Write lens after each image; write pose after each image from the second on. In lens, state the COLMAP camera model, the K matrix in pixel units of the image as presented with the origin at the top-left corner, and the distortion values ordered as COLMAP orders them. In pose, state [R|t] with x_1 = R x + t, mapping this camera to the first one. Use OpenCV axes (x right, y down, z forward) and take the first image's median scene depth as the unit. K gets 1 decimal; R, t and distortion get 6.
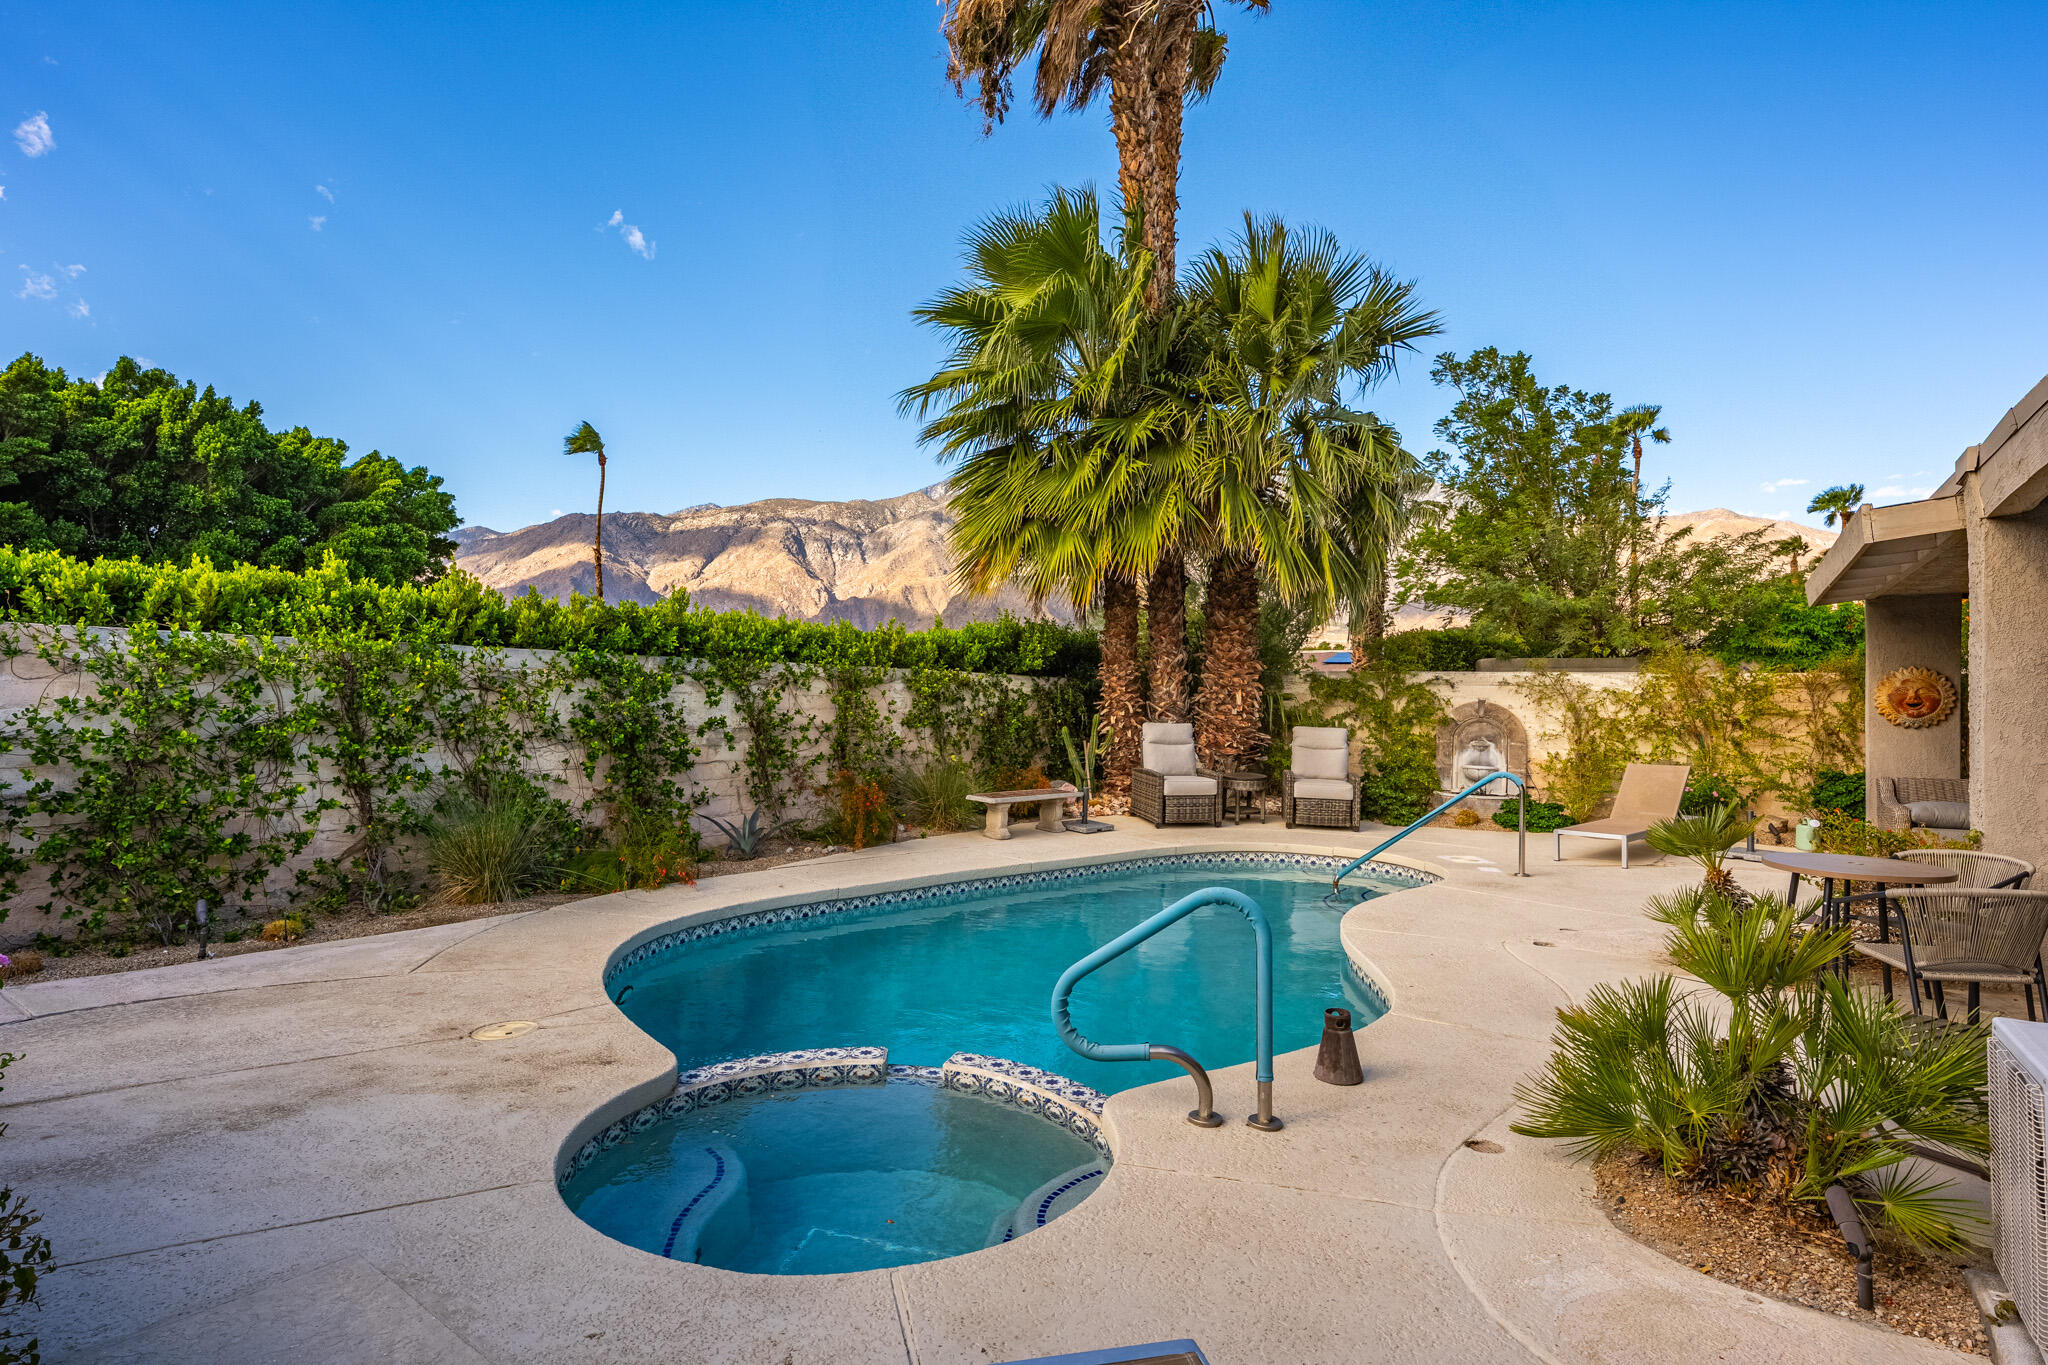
lens RADIAL K [[1050.9, 0, 1023.4], [0, 1050.9, 681.1], [0, 0, 1]] dist [-0.014069, -0.000311]
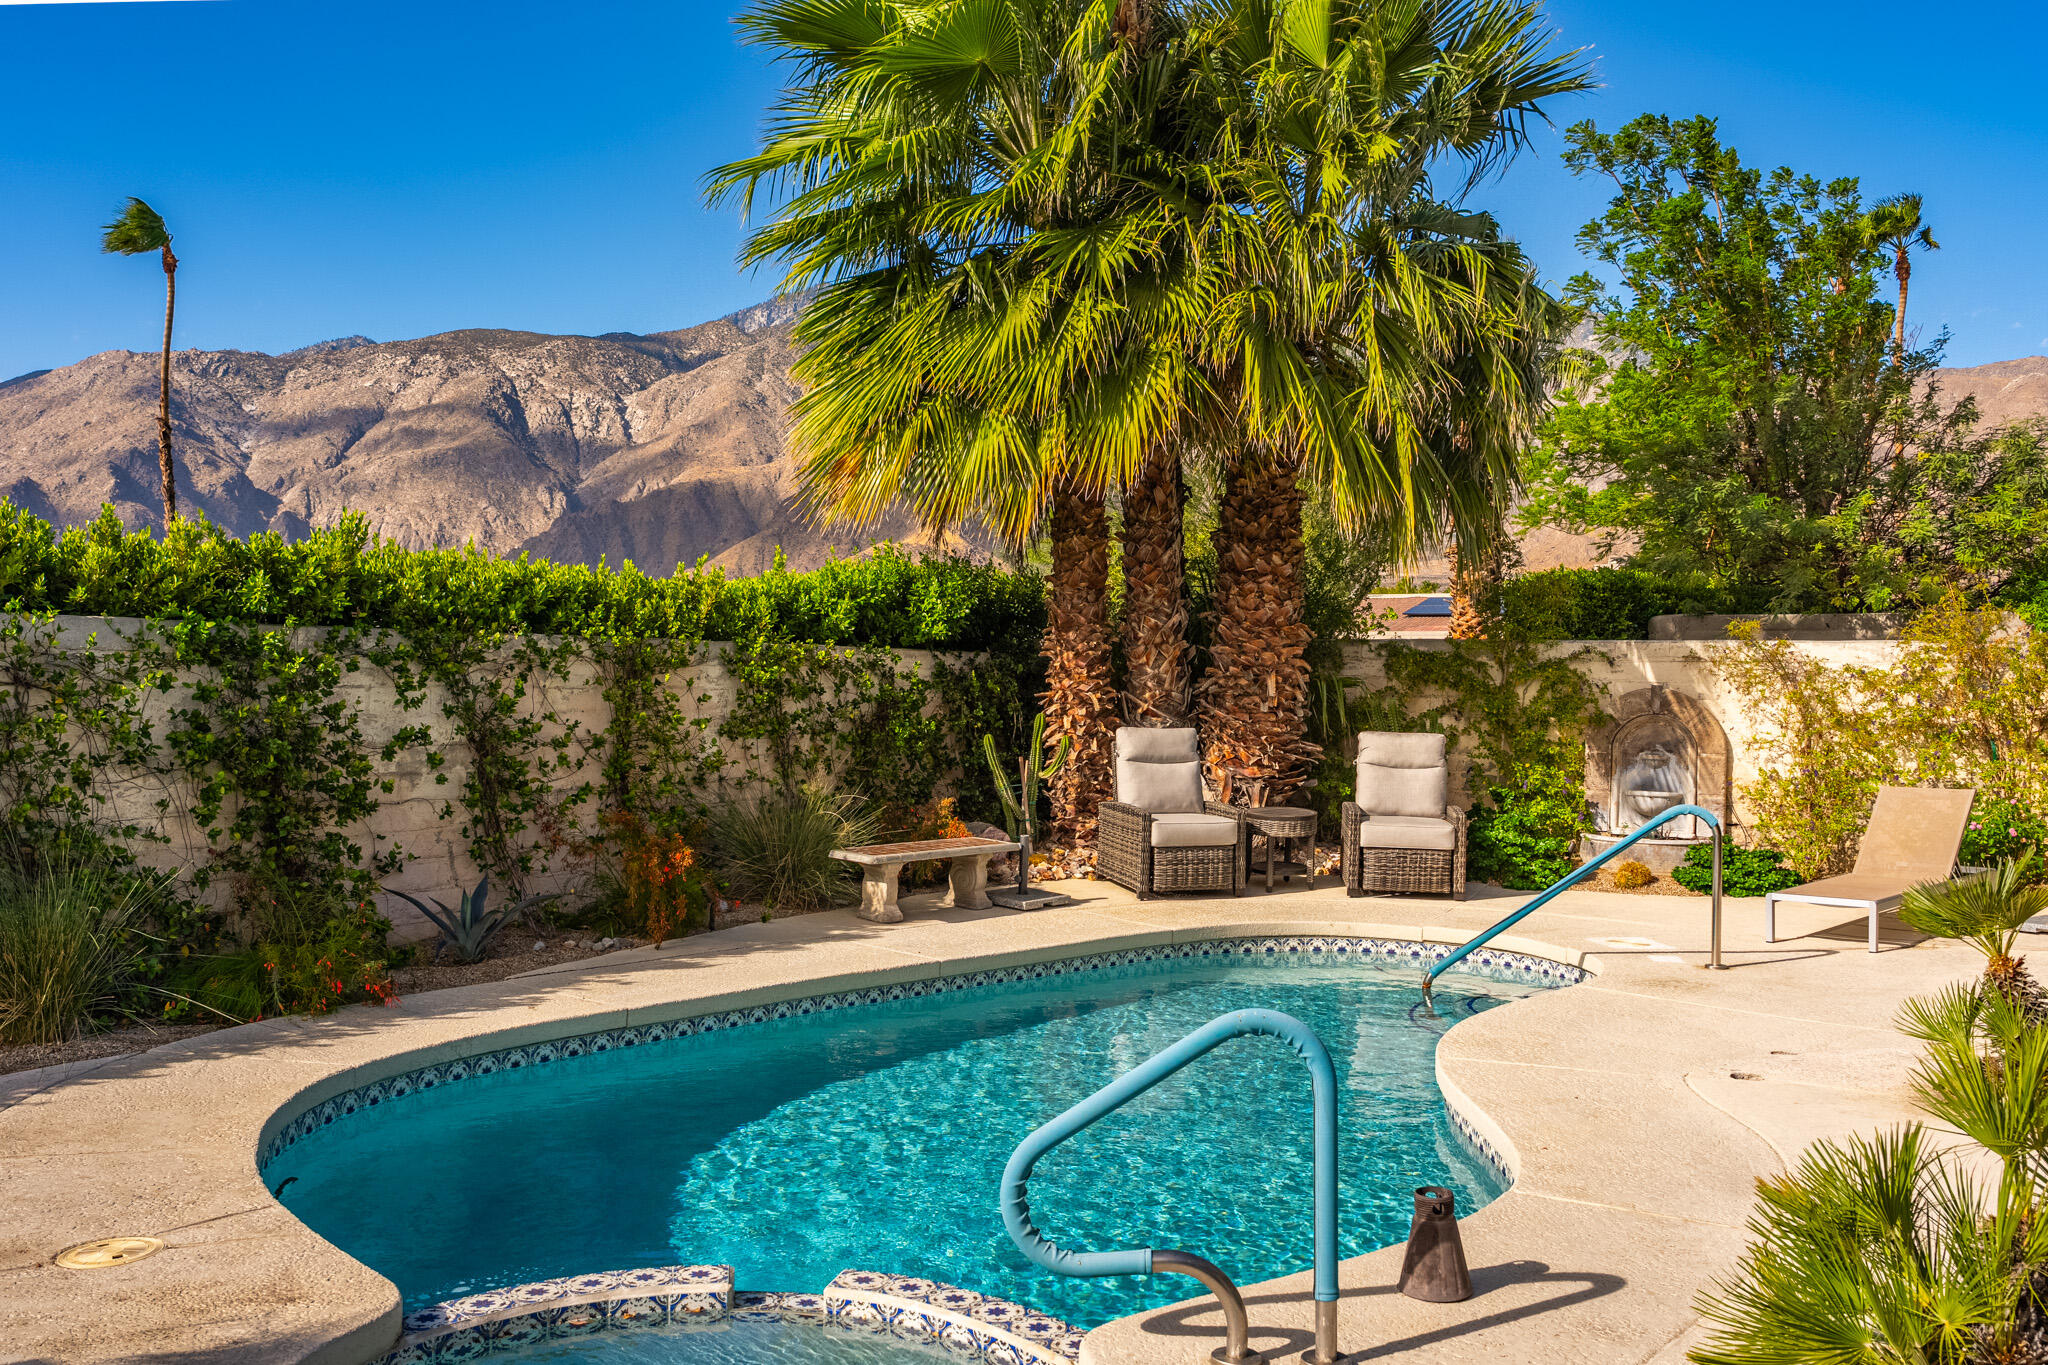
lens RADIAL K [[1785.2, 0, 1025.7], [0, 1785.2, 661.5], [0, 0, 1]] dist [-0.037745, 0.008516]
pose [[0.997599, -0.004345, 0.069114, -0.011468], [0.003614, 0.999936, 0.010685, -0.010787], [-0.069156, -0.010409, 0.997552, -0.032352]]
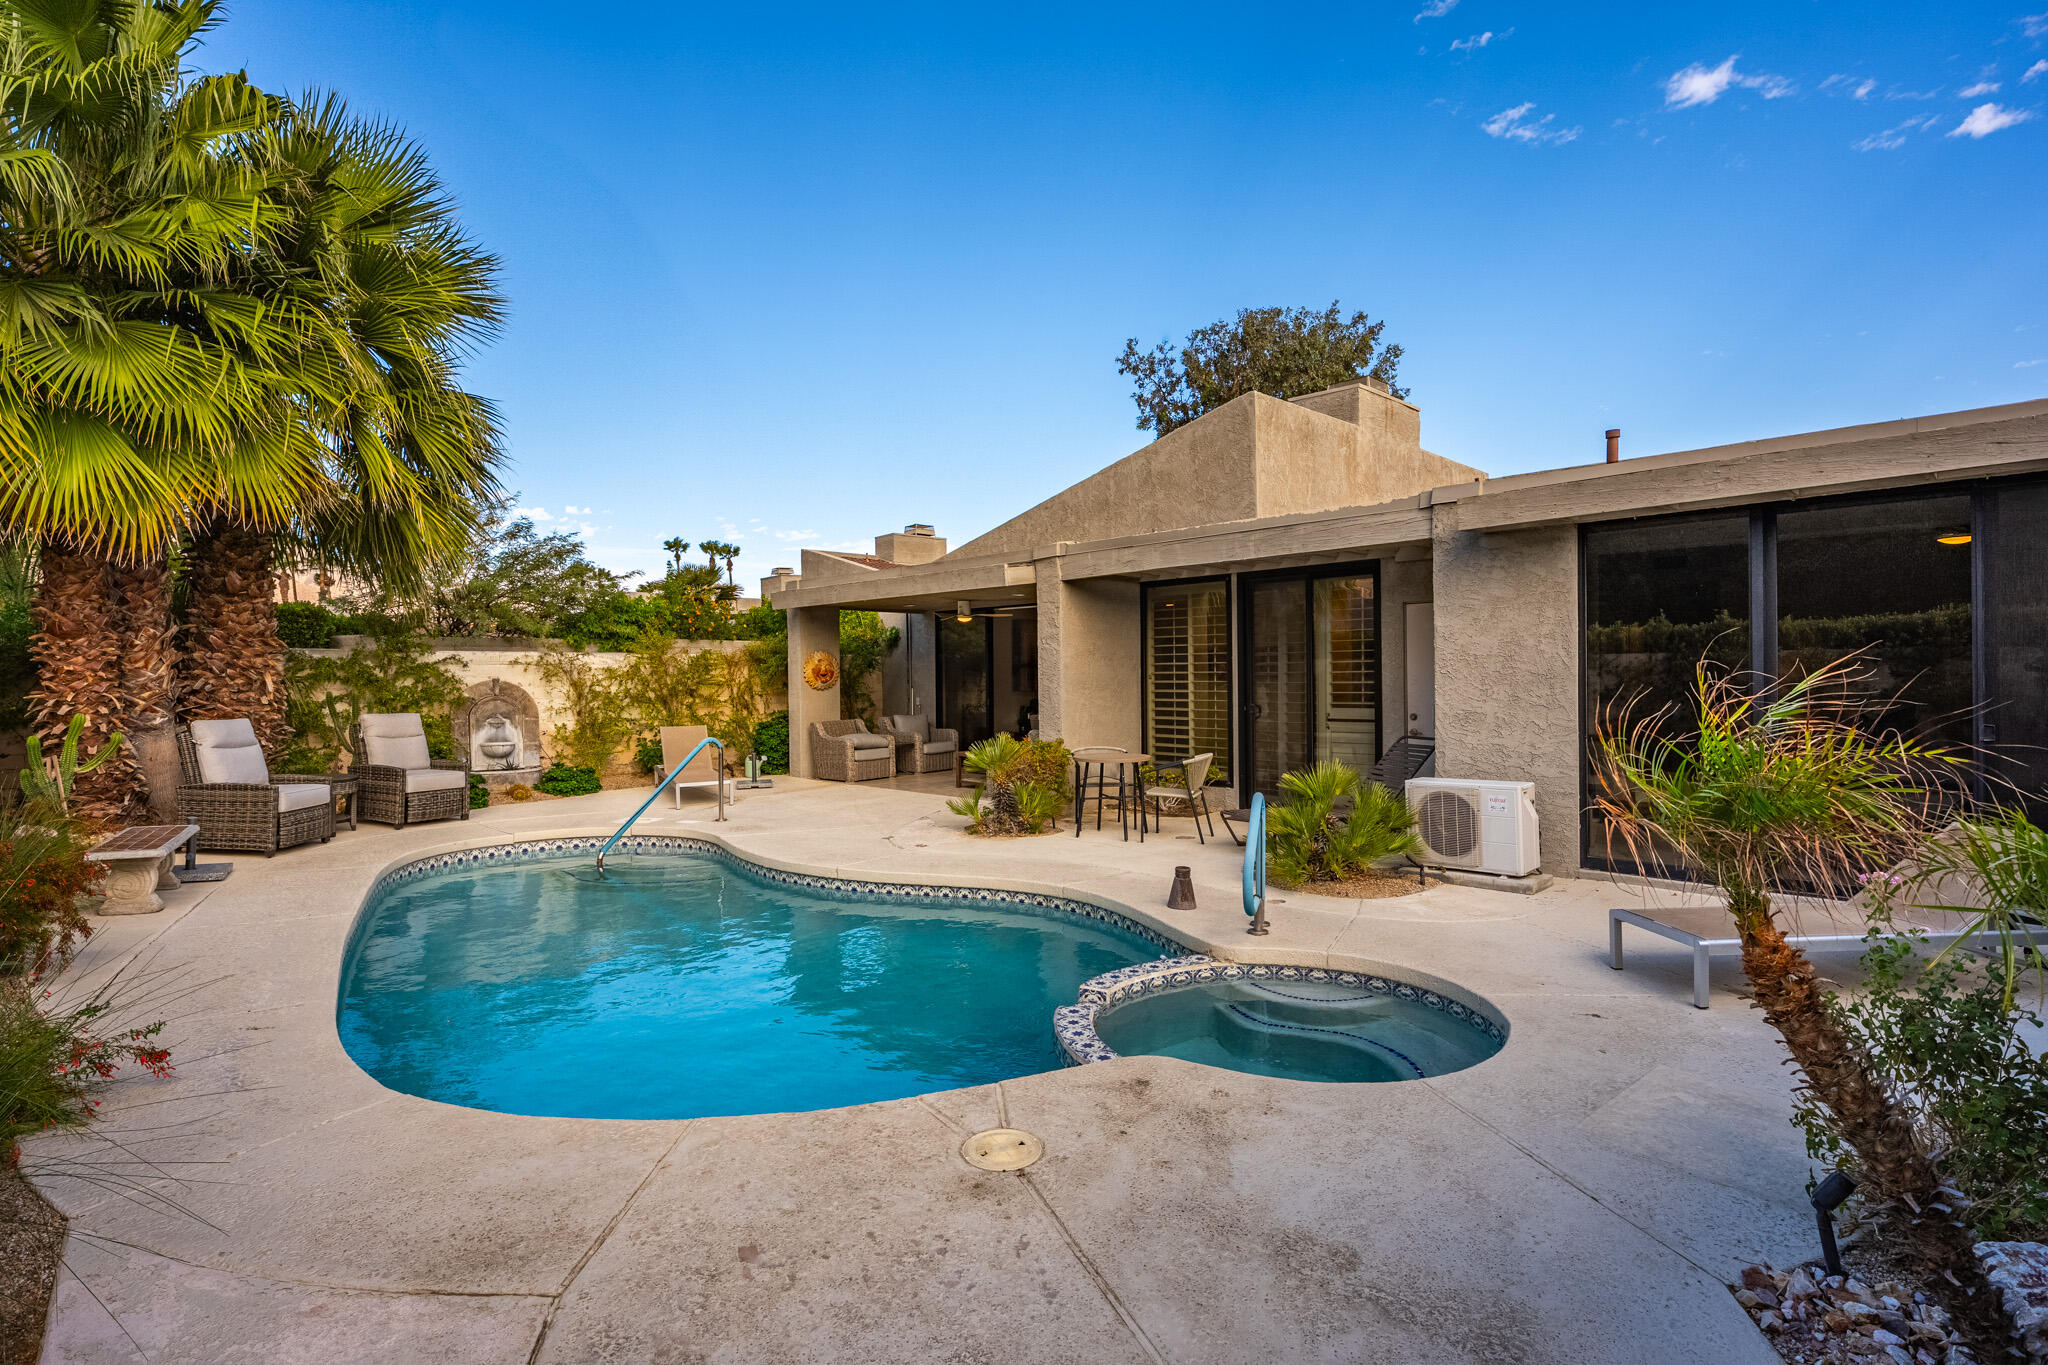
lens RADIAL K [[981.9, 0, 1022.6], [0, 981.9, 674.3], [0, 0, 1]] dist [0.009243, 0.000124]
pose [[0.224780, -0.017670, 0.974249, -0.469217], [-0.005363, 0.999798, 0.019370, -0.009398], [-0.974395, -0.009579, 0.224640, 0.329222]]
